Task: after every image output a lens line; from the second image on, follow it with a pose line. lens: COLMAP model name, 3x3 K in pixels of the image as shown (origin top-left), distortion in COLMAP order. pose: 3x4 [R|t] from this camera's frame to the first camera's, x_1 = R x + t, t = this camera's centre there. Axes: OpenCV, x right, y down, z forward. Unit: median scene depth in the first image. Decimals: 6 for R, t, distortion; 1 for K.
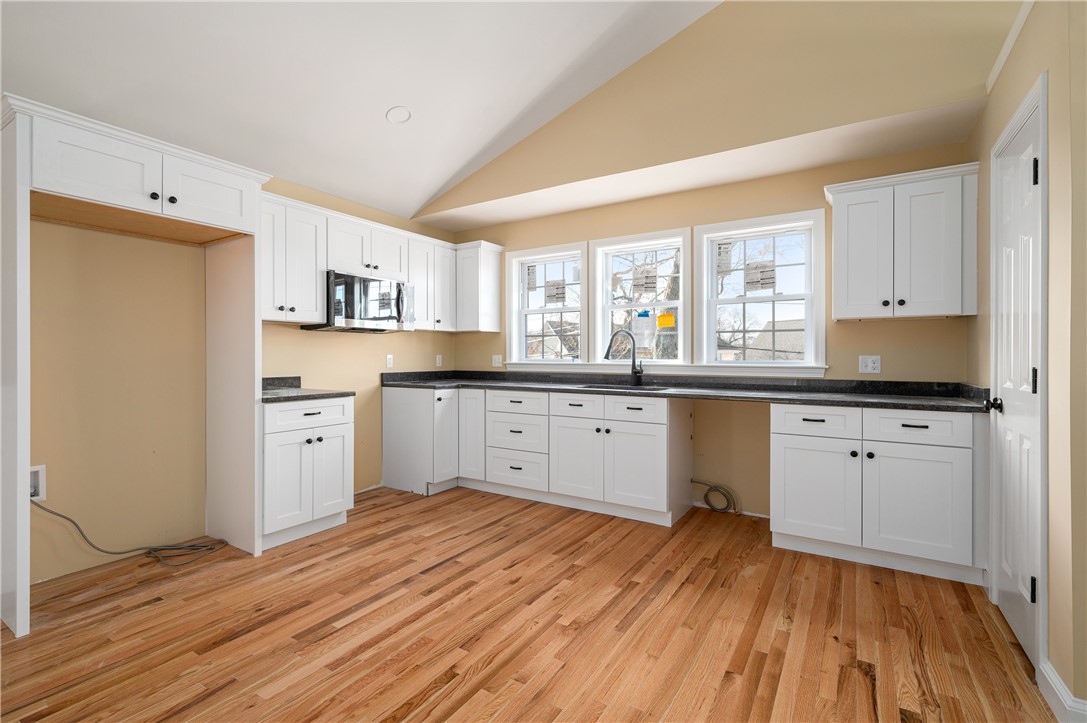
lens RADIAL K [[497.4, 0, 536.4], [0, 497.4, 355.2], [0, 0, 1]] dist [0.000636, -0.000050]
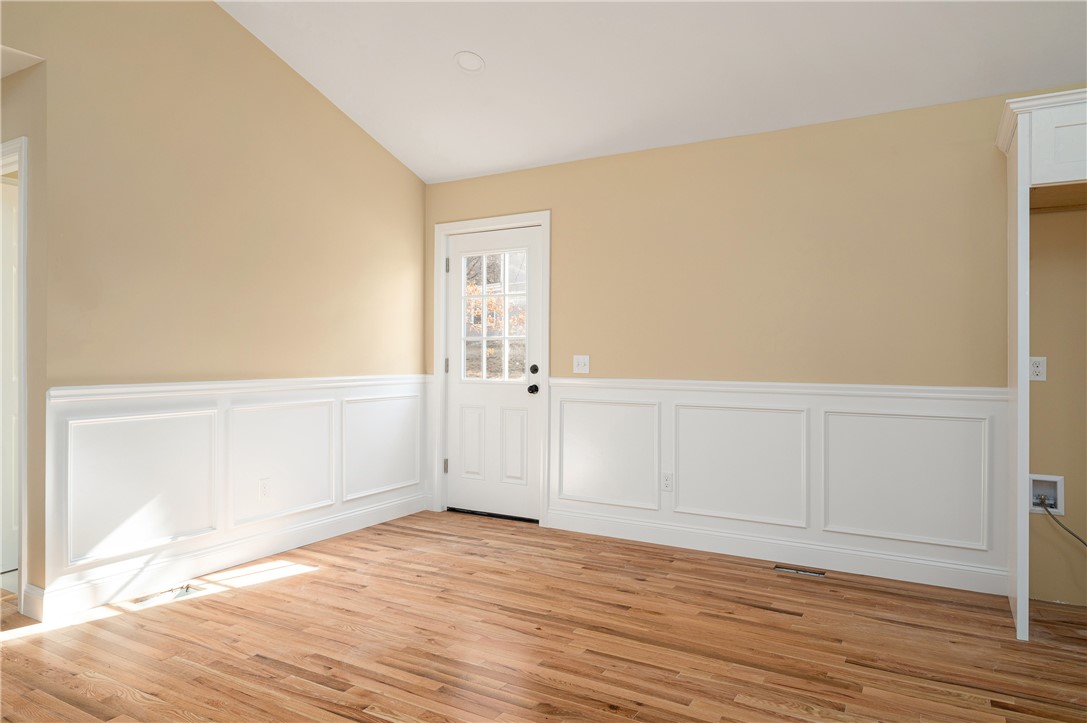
lens RADIAL K [[696.0, 0, 535.2], [0, 696.0, 355.7], [0, 0, 1]] dist [-0.001659, -0.000117]
pose [[0.036777, 0.001503, -0.999322, 0.209889], [-0.003161, 0.999994, 0.001388, -0.000537], [0.999319, 0.003108, 0.036781, -0.014490]]
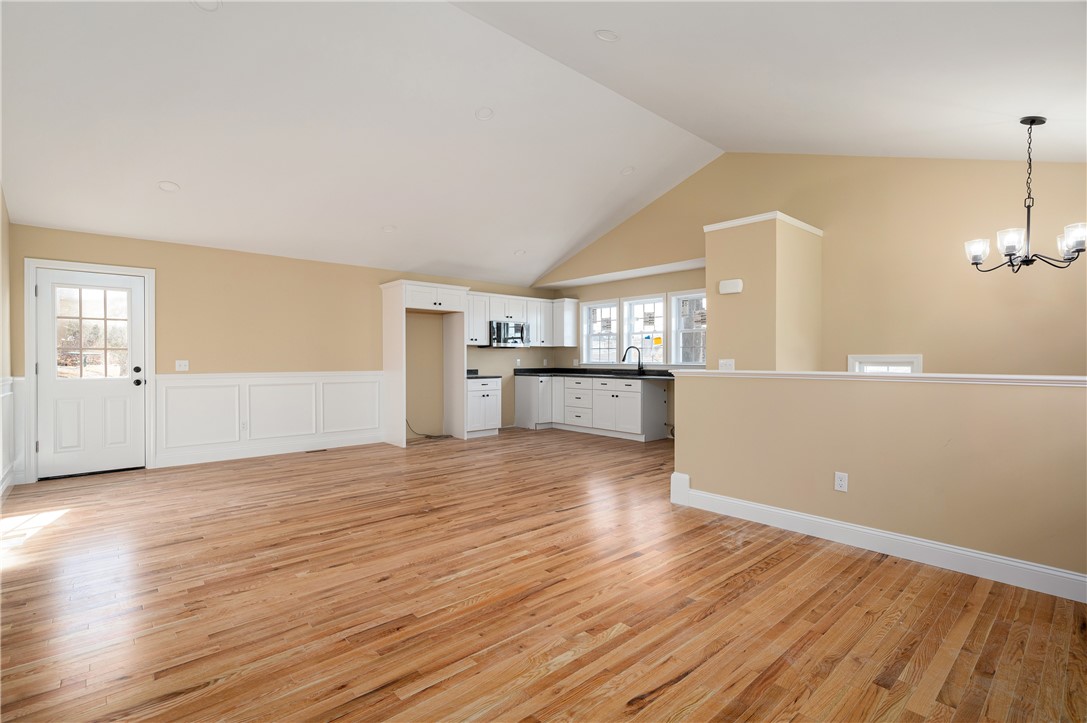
lens RADIAL K [[505.0, 0, 539.2], [0, 505.0, 361.9], [0, 0, 1]] dist [0.001185, -0.000323]
pose [[0.962683, 0.000105, -0.270630, 0.454589], [0.001388, 0.999985, 0.005325, -0.001564], [0.270627, -0.005502, 0.962669, -1.257572]]
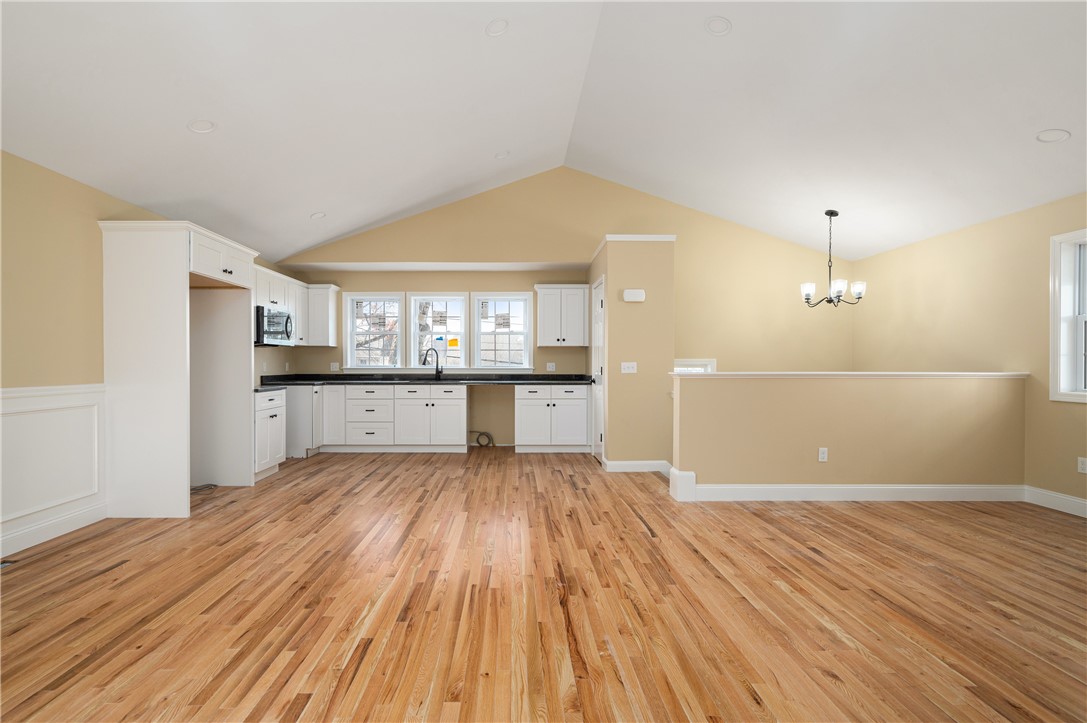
lens RADIAL K [[509.3, 0, 512.2], [0, 509.3, 364.5], [0, 0, 1]] dist [0.000452, 0.000322]
pose [[0.842895, -0.002324, 0.538073, -0.689113], [0.000334, 0.999993, 0.003796, -0.000642], [-0.538078, -0.003019, 0.842890, -0.804974]]
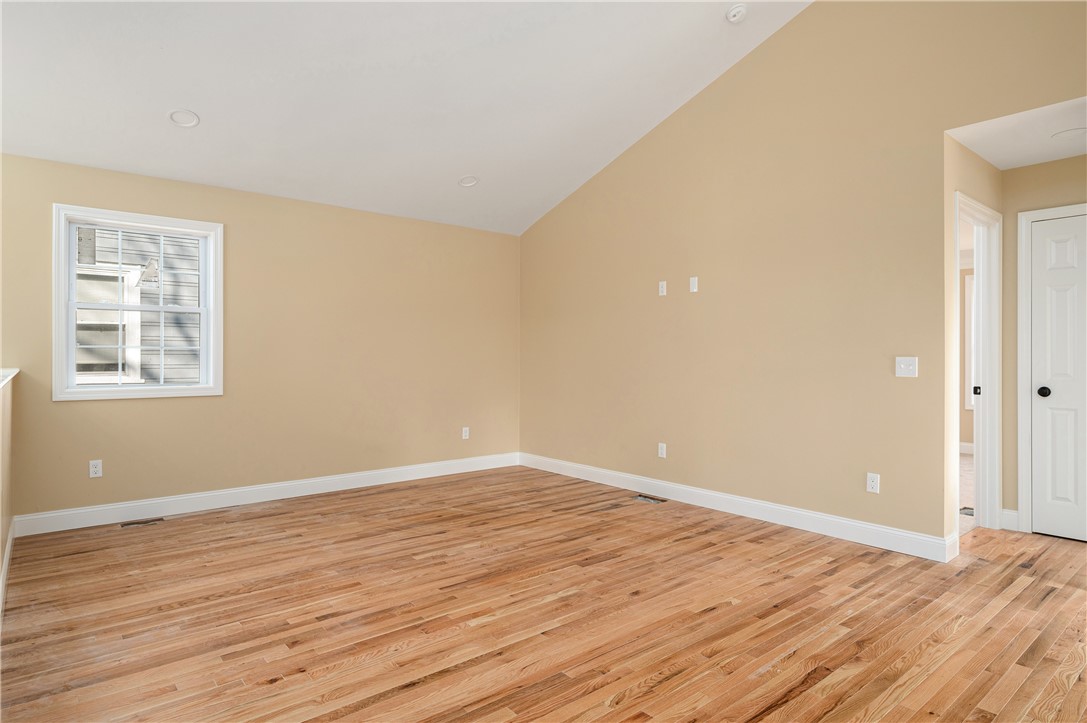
lens RADIAL K [[605.5, 0, 536.5], [0, 605.5, 357.7], [0, 0, 1]] dist [-0.001776, -0.000365]
pose [[-0.950255, -0.002954, 0.311458, -0.186485], [-0.002246, 0.999994, 0.002632, -0.000557], [-0.311464, 0.001802, -0.950256, 0.462953]]
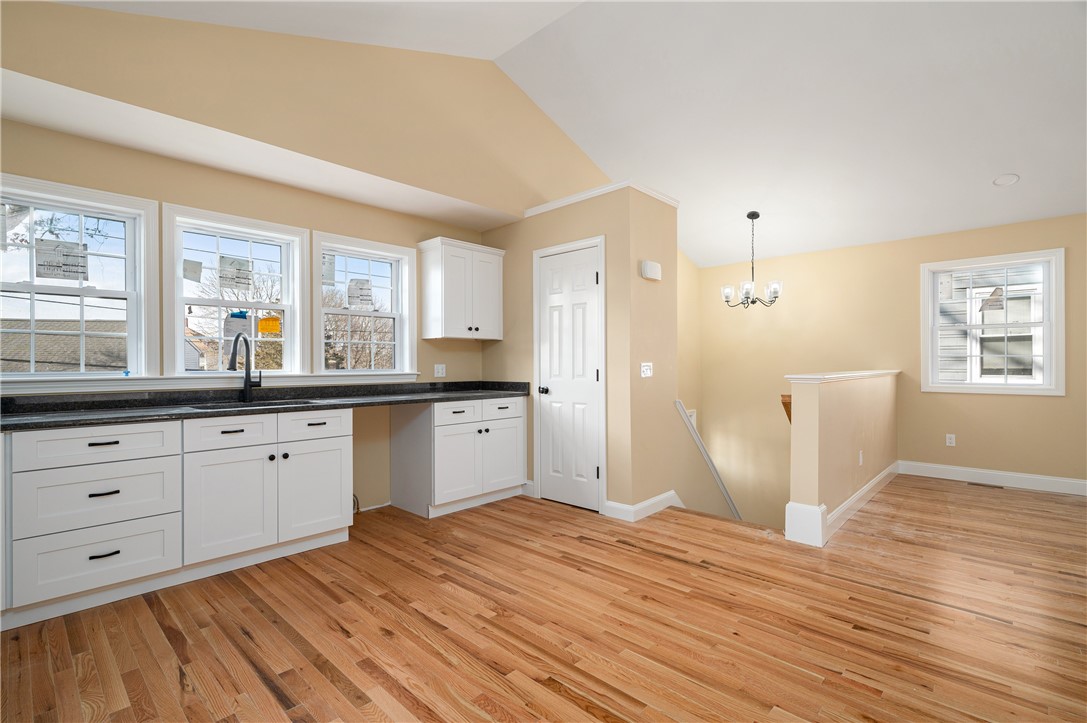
lens RADIAL K [[505.0, 0, 539.2], [0, 505.0, 361.9], [0, 0, 1]] dist [0.001185, -0.000323]
pose [[0.191450, 0.001970, 0.981500, -0.686983], [0.003852, 0.999989, -0.002759, -0.000624], [-0.981495, 0.004309, 0.191441, 0.478636]]
